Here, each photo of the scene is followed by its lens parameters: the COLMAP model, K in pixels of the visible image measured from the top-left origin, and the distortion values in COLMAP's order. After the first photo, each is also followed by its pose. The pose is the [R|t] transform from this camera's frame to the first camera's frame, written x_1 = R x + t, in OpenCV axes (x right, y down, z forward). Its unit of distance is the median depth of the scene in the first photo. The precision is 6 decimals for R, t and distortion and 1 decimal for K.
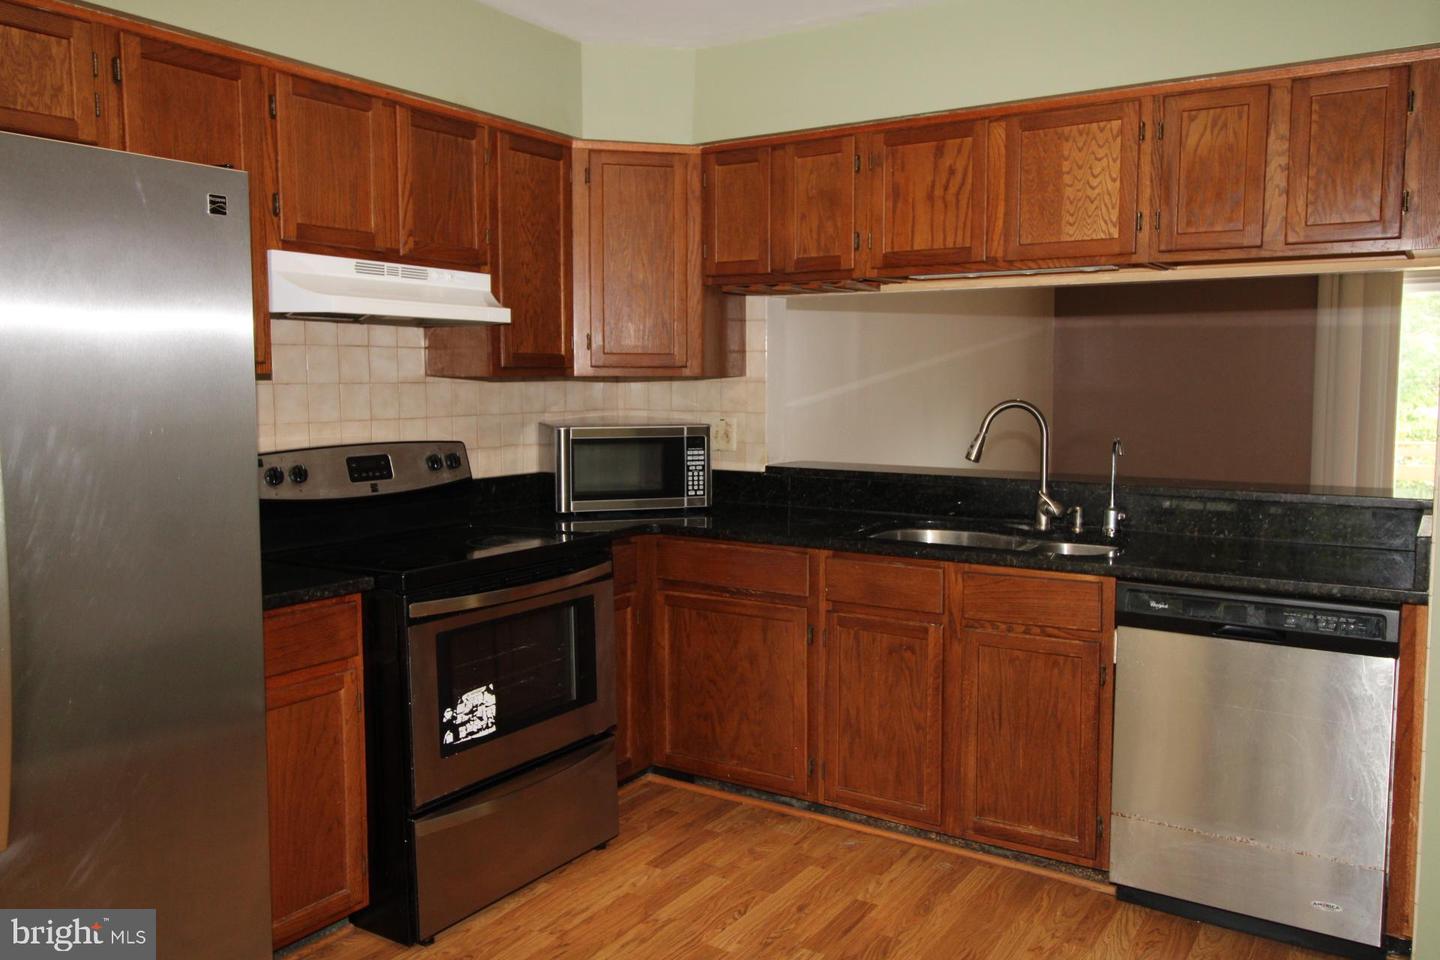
lens RADIAL K [[1119.4, 0, 723.7], [0, 1119.4, 467.2], [0, 0, 1]] dist [0.011966, -0.010420]
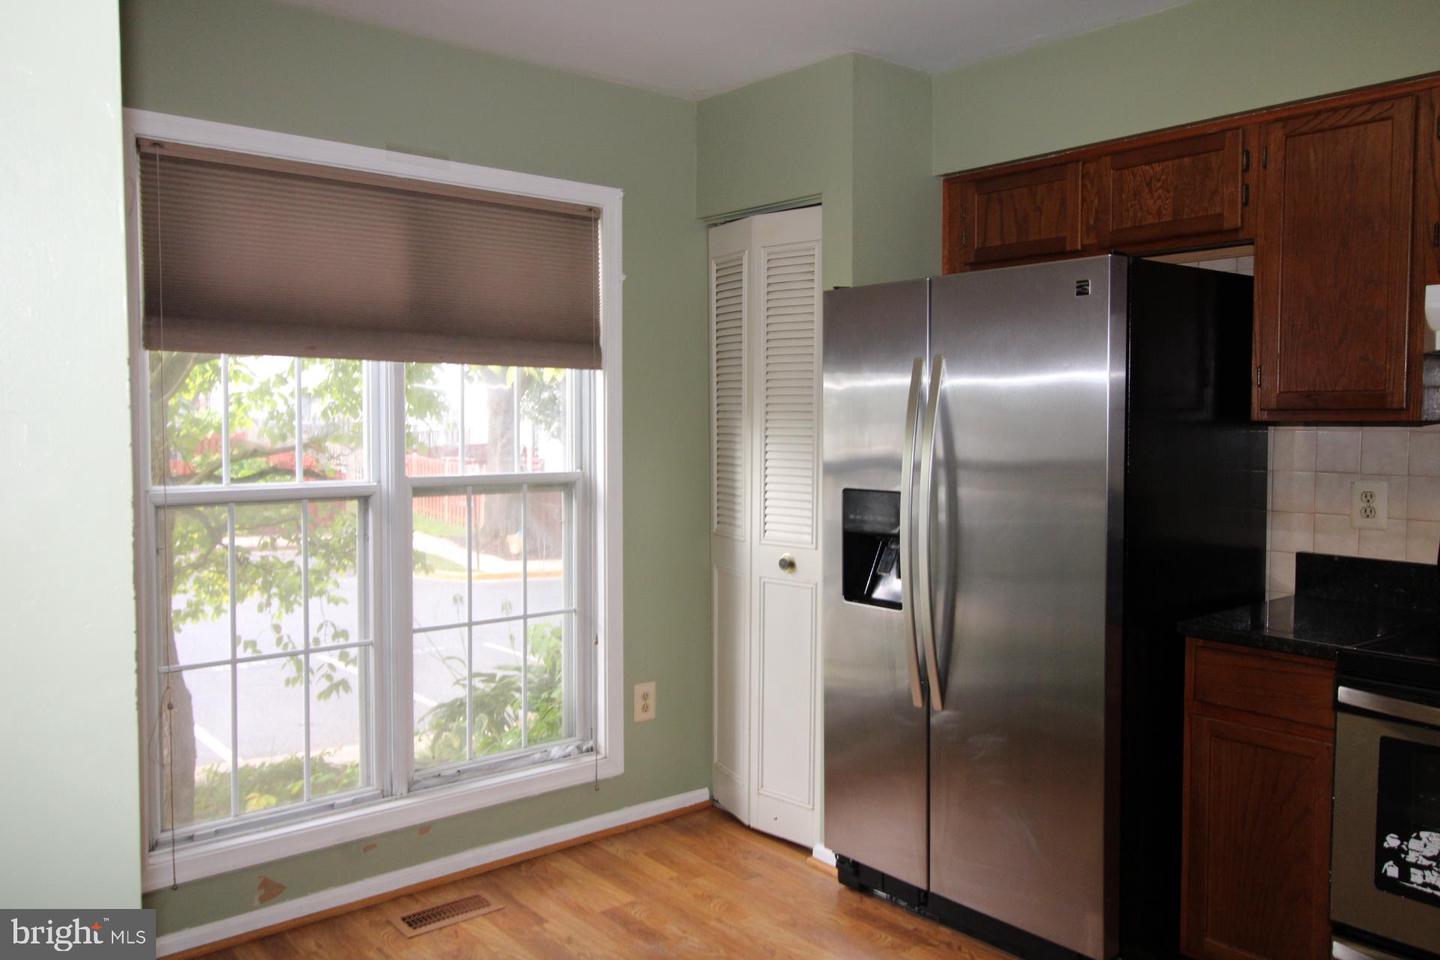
lens RADIAL K [[1119.4, 0, 723.7], [0, 1119.4, 467.2], [0, 0, 1]] dist [0.011966, -0.010420]
pose [[-0.279635, 0.048053, -0.958903, 0.712912], [-0.083379, 0.993758, 0.074114, -0.074976], [0.956479, 0.100677, -0.273883, 0.791181]]
